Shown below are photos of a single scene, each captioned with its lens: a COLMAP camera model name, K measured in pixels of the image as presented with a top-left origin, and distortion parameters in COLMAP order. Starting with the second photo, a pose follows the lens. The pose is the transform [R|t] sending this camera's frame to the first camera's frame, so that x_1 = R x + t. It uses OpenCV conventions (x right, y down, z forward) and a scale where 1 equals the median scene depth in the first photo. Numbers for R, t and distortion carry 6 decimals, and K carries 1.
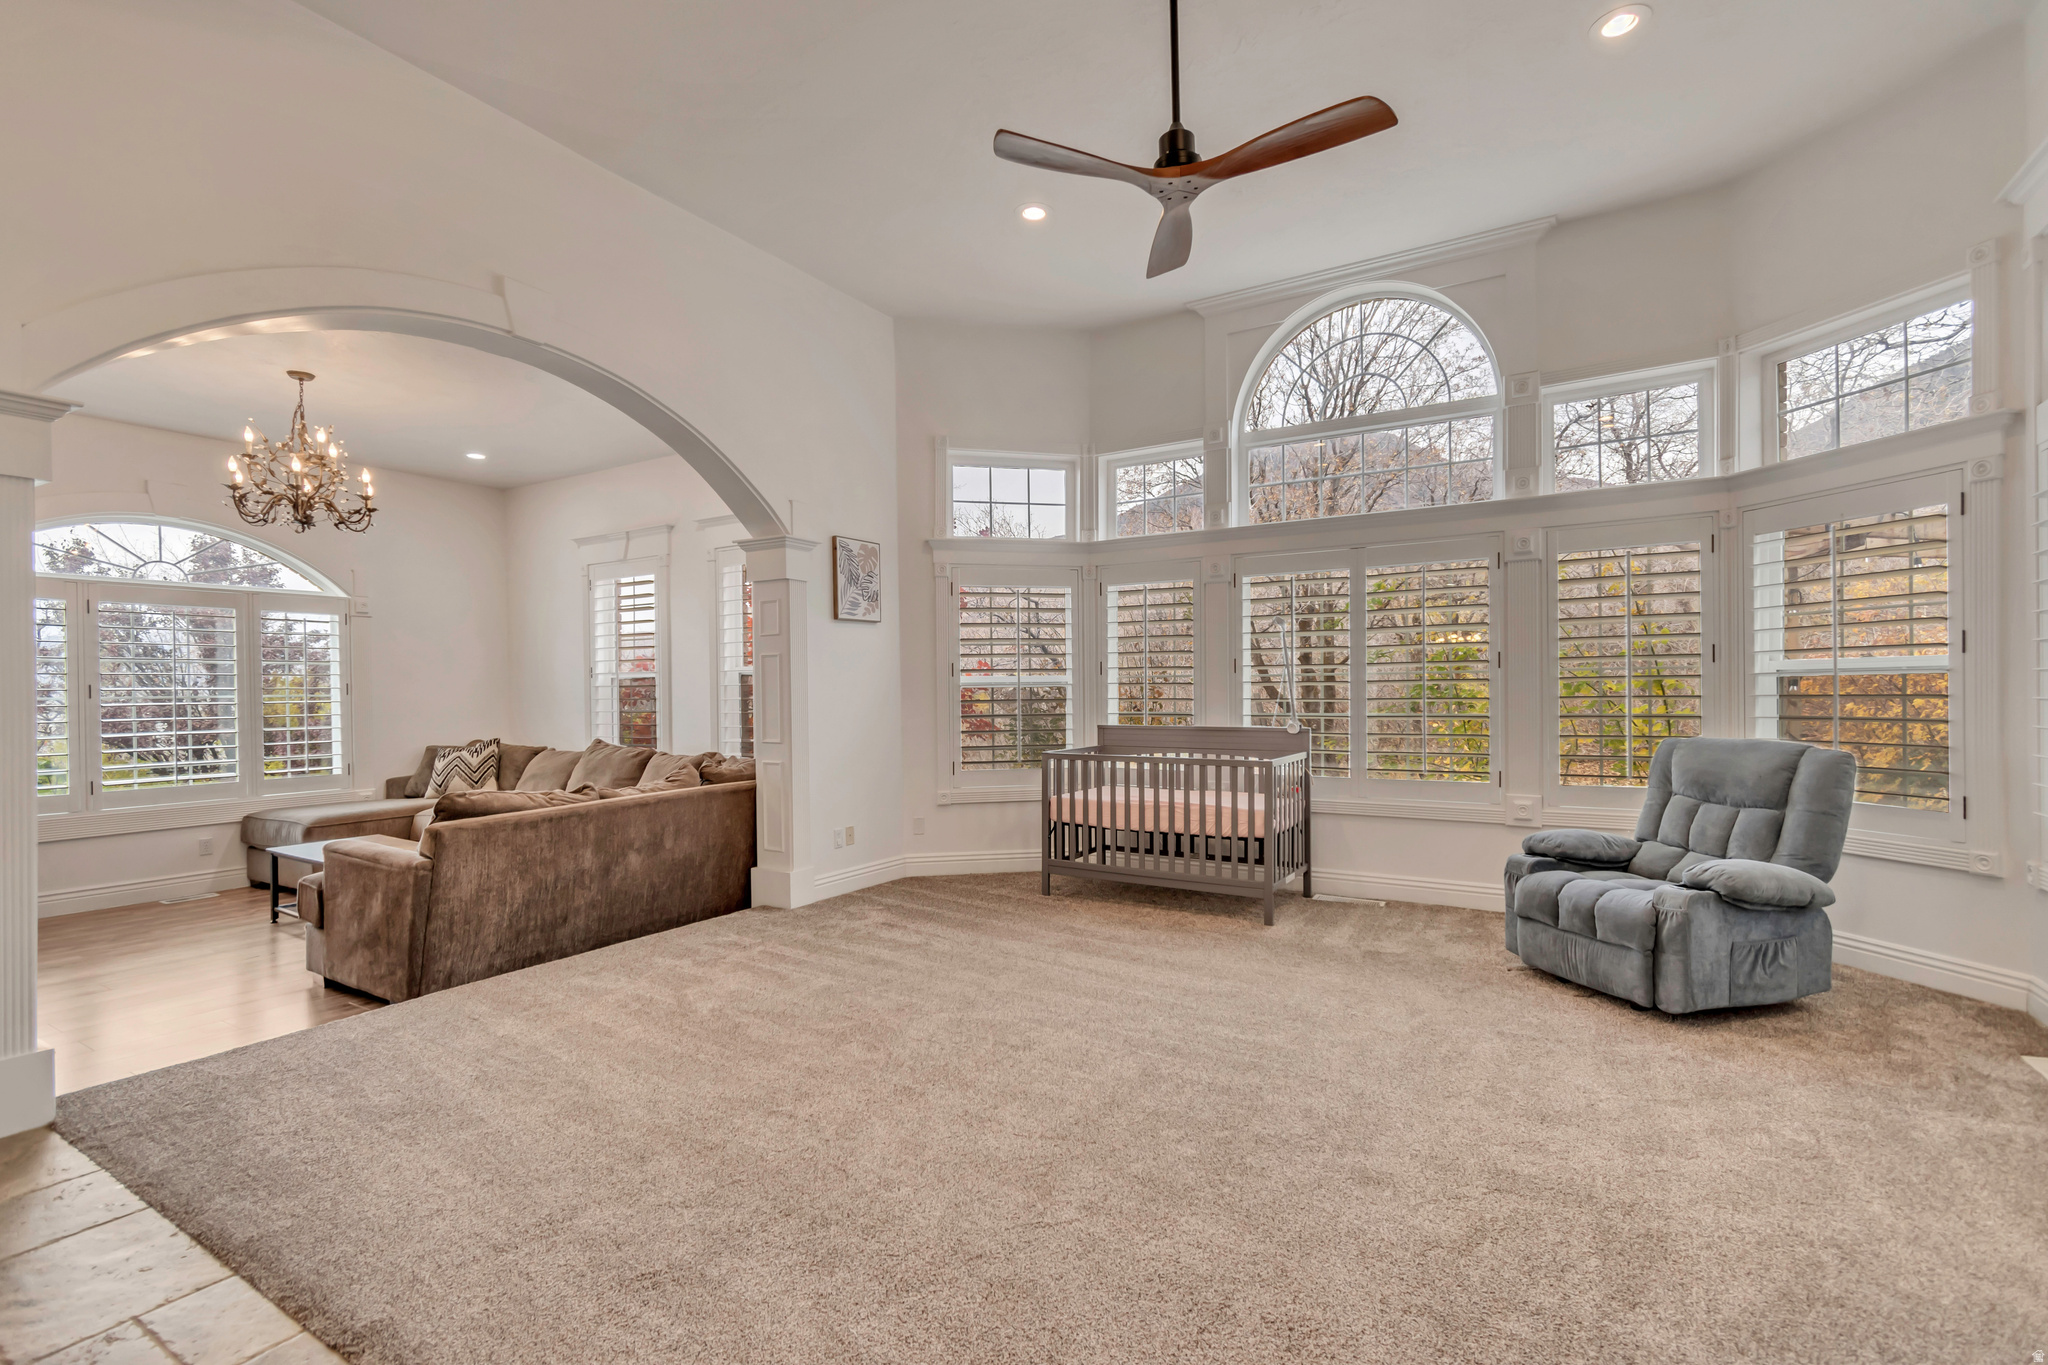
lens RADIAL K [[916.6, 0, 1031.7], [0, 916.6, 692.6], [0, 0, 1]] dist [0.000542, 0.000046]
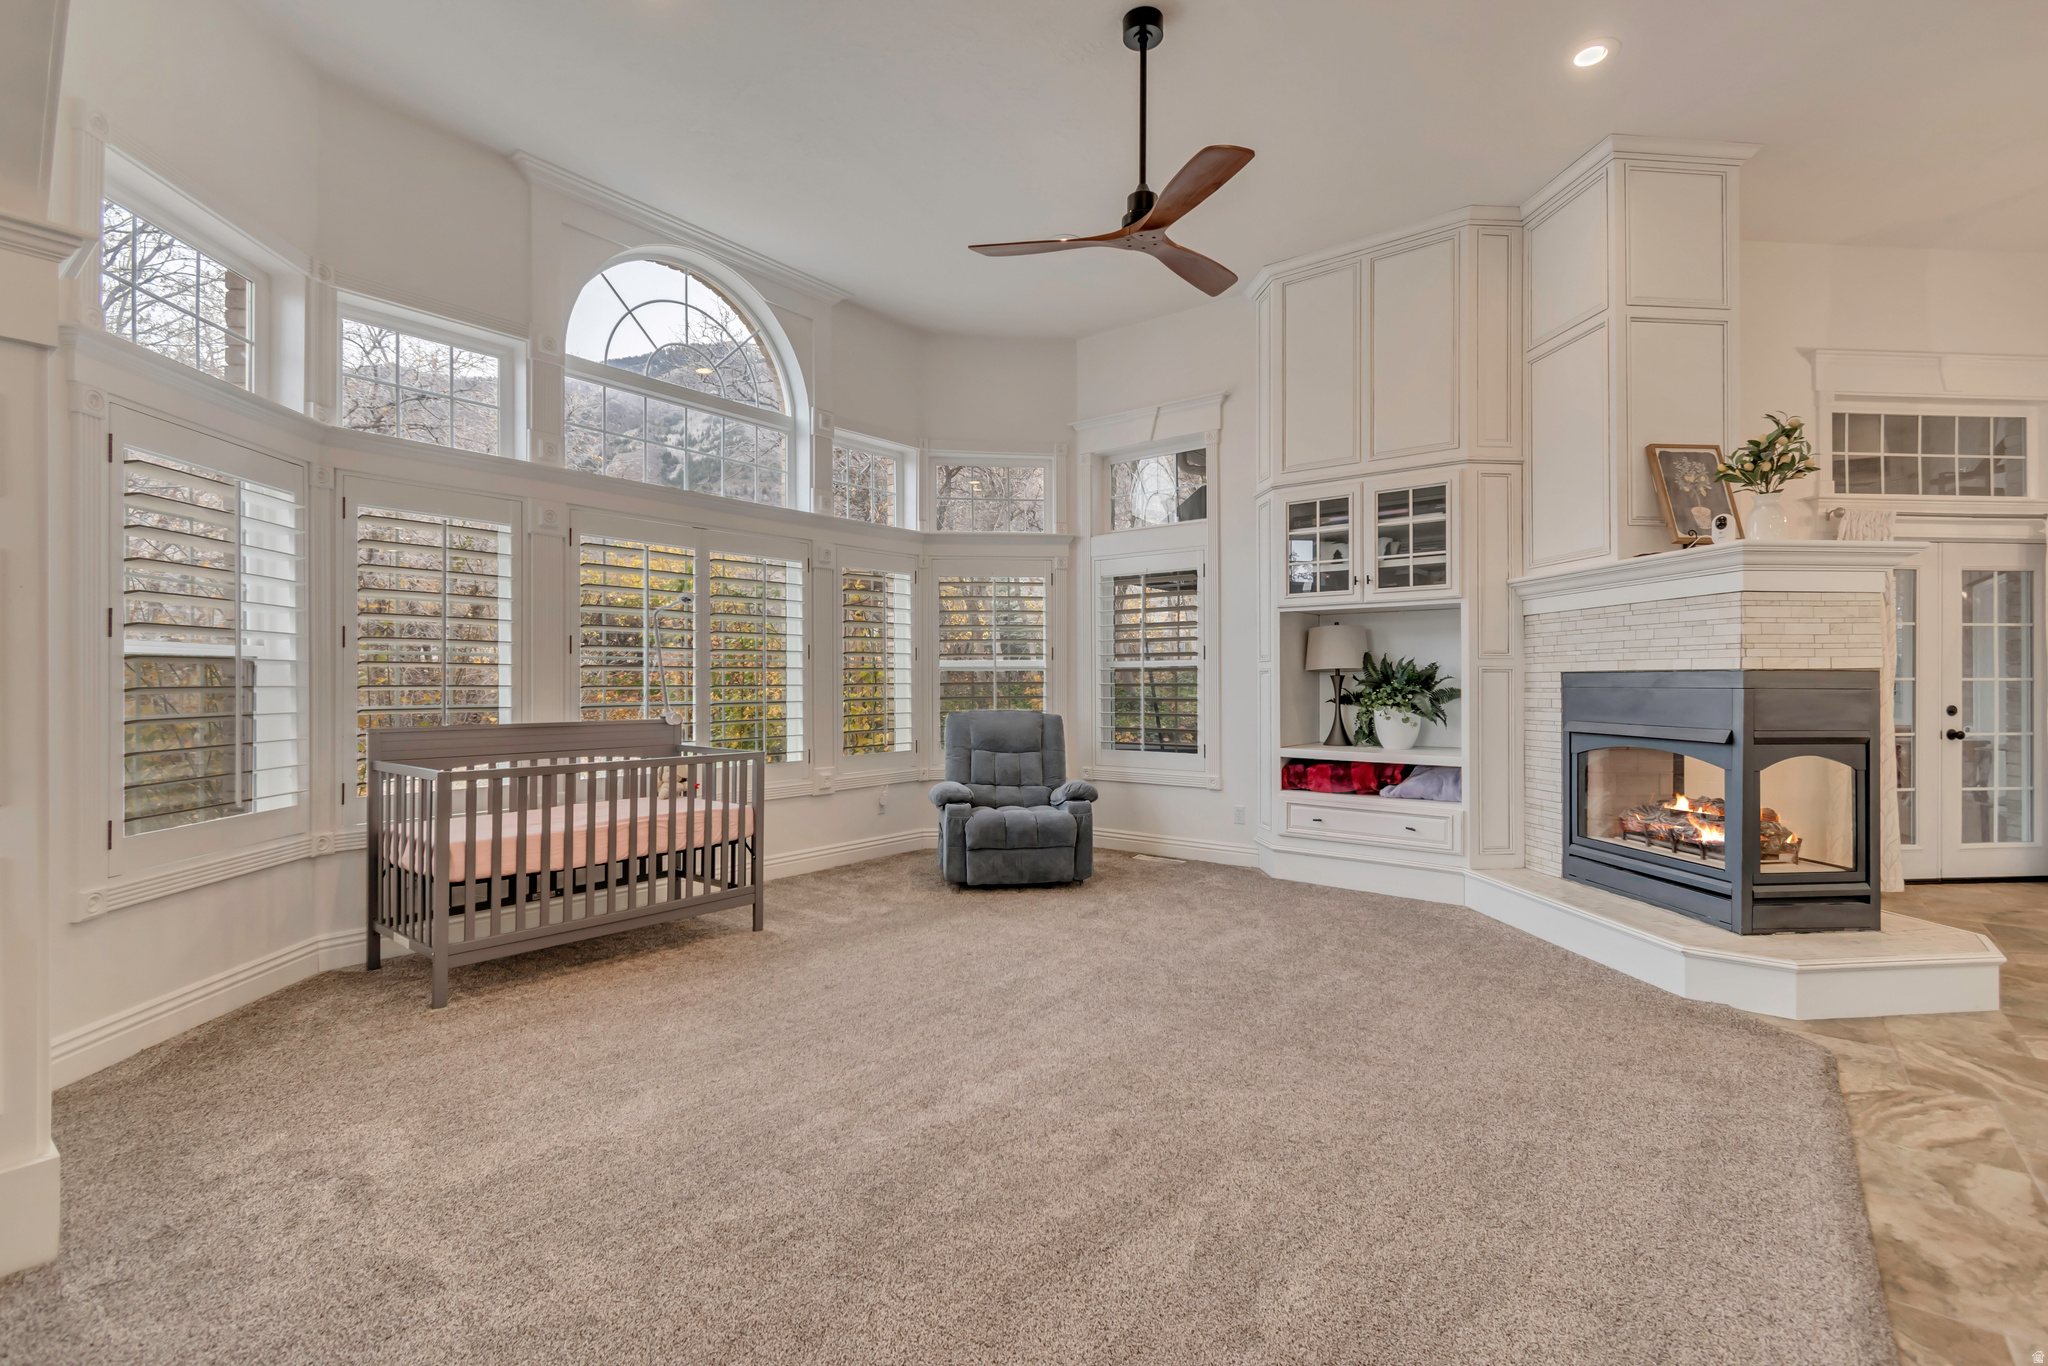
lens RADIAL K [[919.4, 0, 1024.0], [0, 919.4, 683.0], [0, 0, 1]] dist [0.000840, -0.000158]
pose [[0.125859, 0.007864, 0.992017, -0.513545], [0.003014, 0.999961, -0.008309, 0.011474], [-0.992044, 0.004036, 0.125830, 0.507552]]
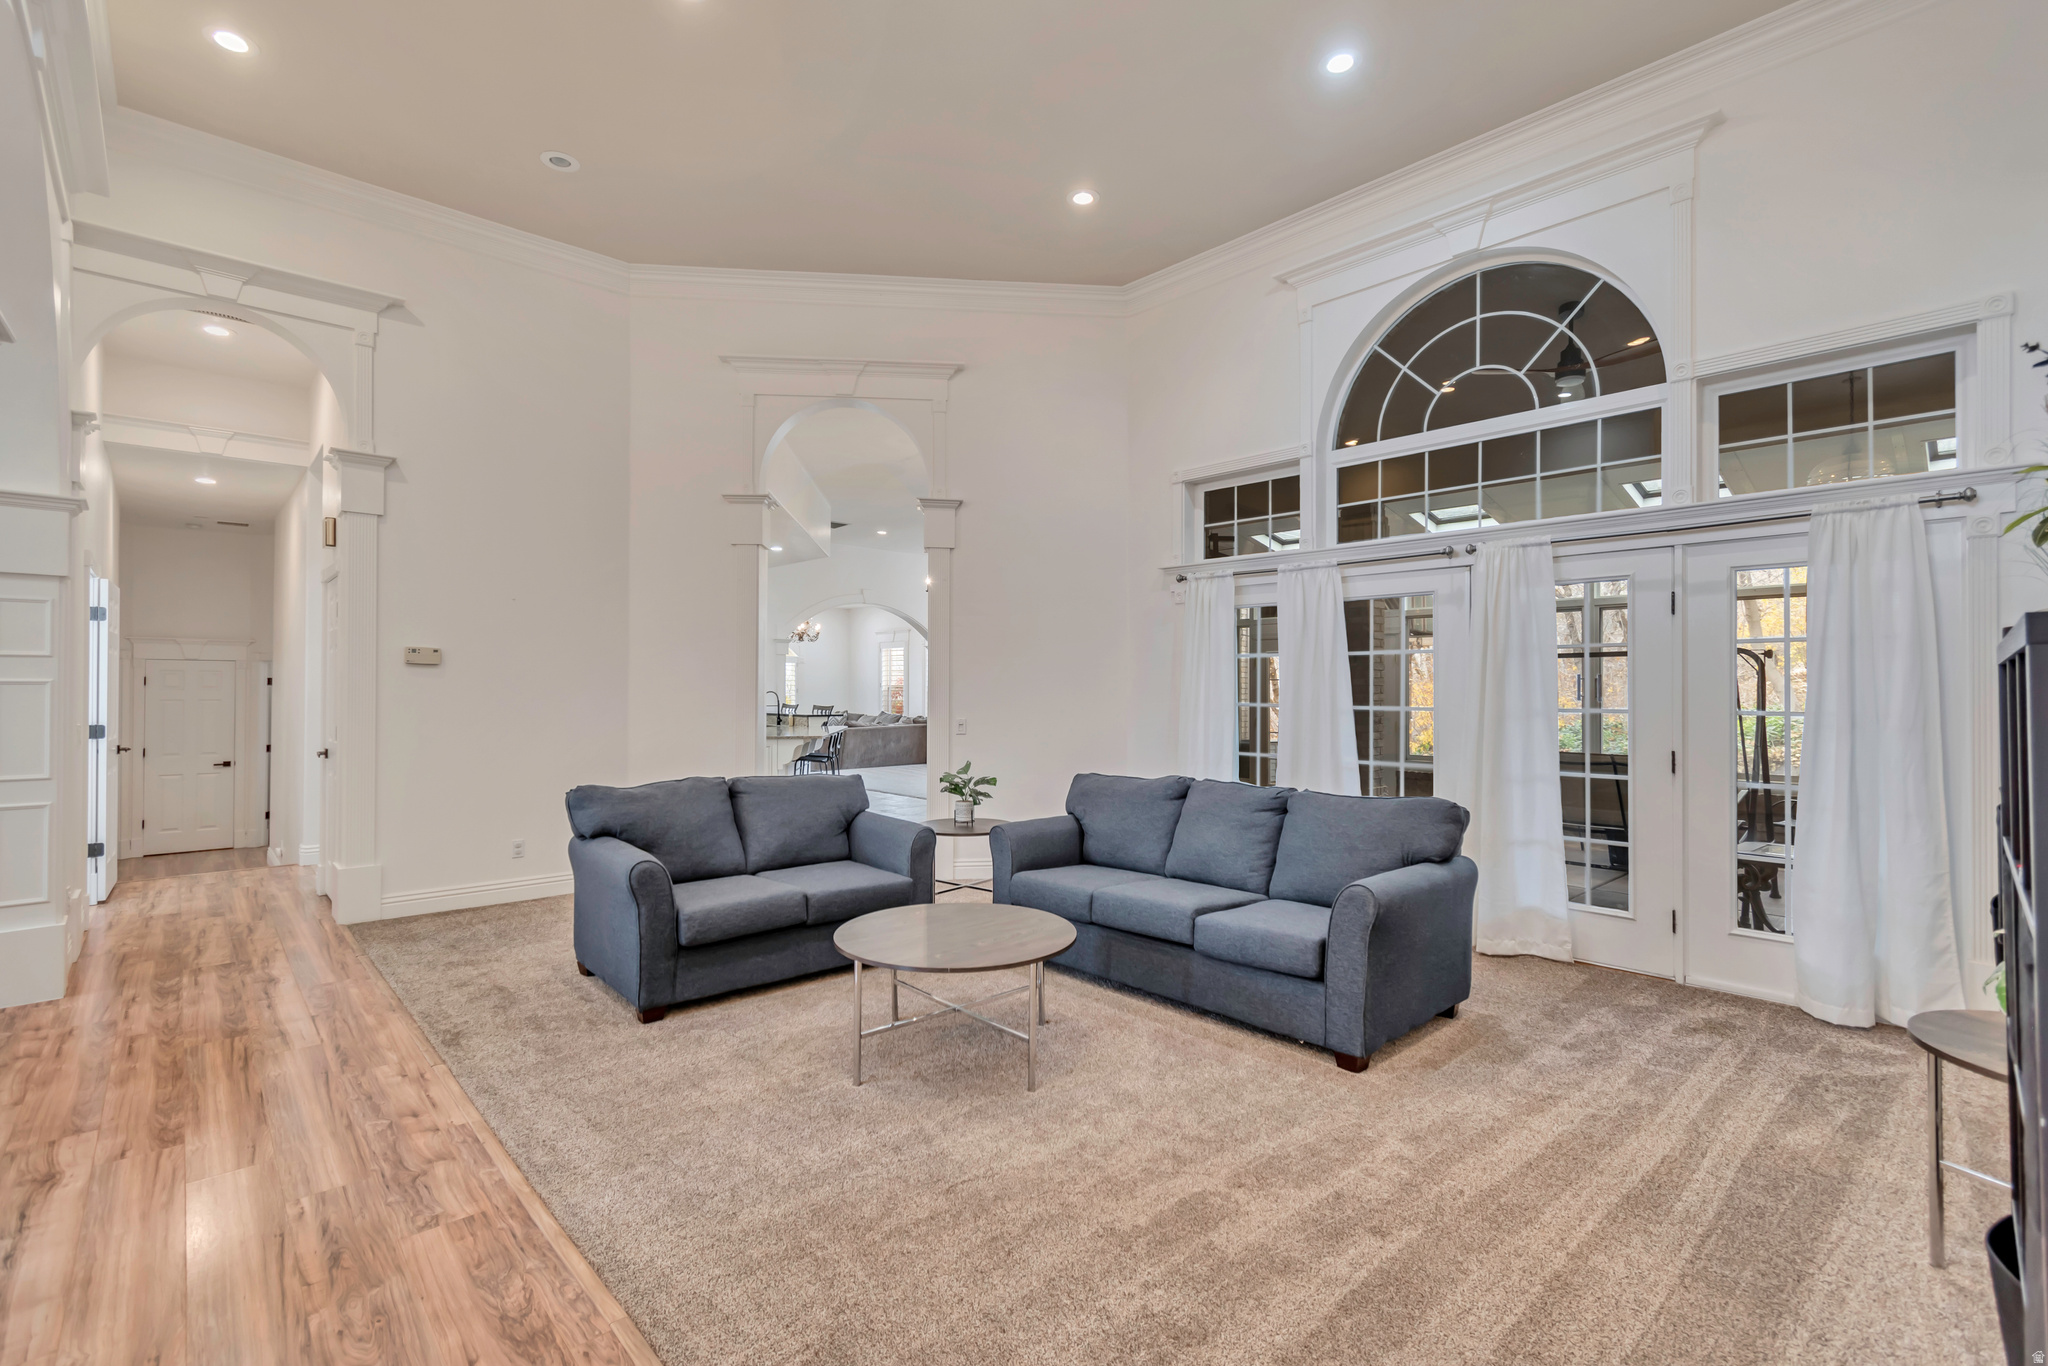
lens RADIAL K [[911.0, 0, 1030.6], [0, 911.0, 677.2], [0, 0, 1]] dist [-0.000936, -0.000420]
pose [[0.961817, 0.008452, -0.273562, 0.793153], [-0.012174, 0.999855, -0.011911, -0.023660], [0.273421, 0.014786, 0.961781, -1.706766]]
